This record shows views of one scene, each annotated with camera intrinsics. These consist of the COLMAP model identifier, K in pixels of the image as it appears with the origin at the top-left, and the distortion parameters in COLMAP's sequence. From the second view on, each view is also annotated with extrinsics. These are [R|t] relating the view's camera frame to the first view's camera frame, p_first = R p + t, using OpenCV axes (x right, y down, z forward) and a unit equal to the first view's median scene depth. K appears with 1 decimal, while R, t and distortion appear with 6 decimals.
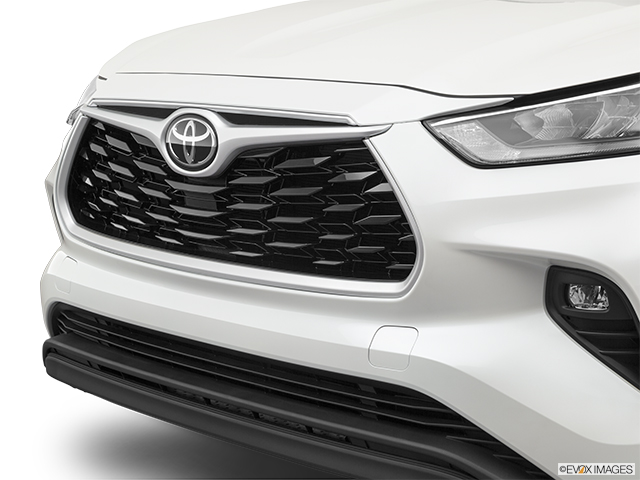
lens RADIAL K [[1500.8, 0, 319.5], [0, 1500.8, 236.4], [0, 0, 1]] dist [-0.022661, 0.000000]
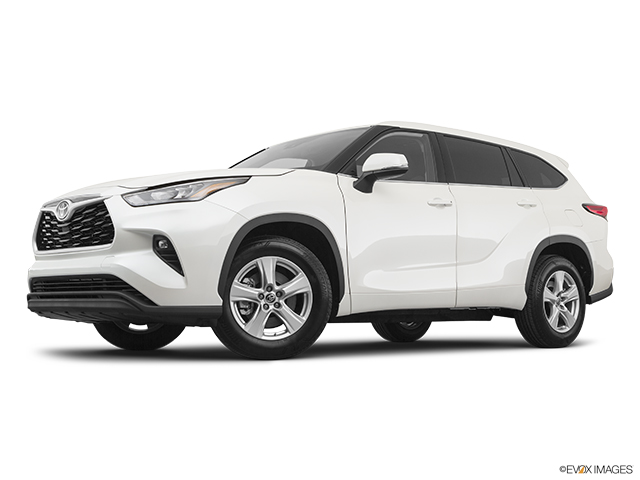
lens RADIAL K [[838.1, 0, 323.7], [0, 838.1, 256.2], [0, 0, 1]] dist [0.010301, 0.000000]
pose [[0.999668, 0.006762, -0.024867, 0.544951], [-0.011662, 0.979201, -0.202558, 0.410609], [0.022980, 0.202781, 0.978955, -0.744465]]
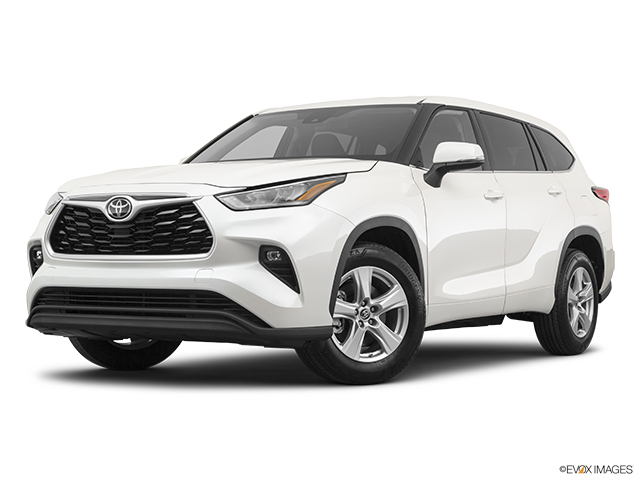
lens RADIAL K [[1209.0, 0, 324.1], [0, 1209.0, 247.9], [0, 0, 1]] dist [0.037378, 0.000000]
pose [[0.966075, 0.013910, 0.257887, -0.301427], [0.027411, 0.987385, -0.155944, 0.362775], [-0.256803, 0.157723, 0.953507, -1.137233]]
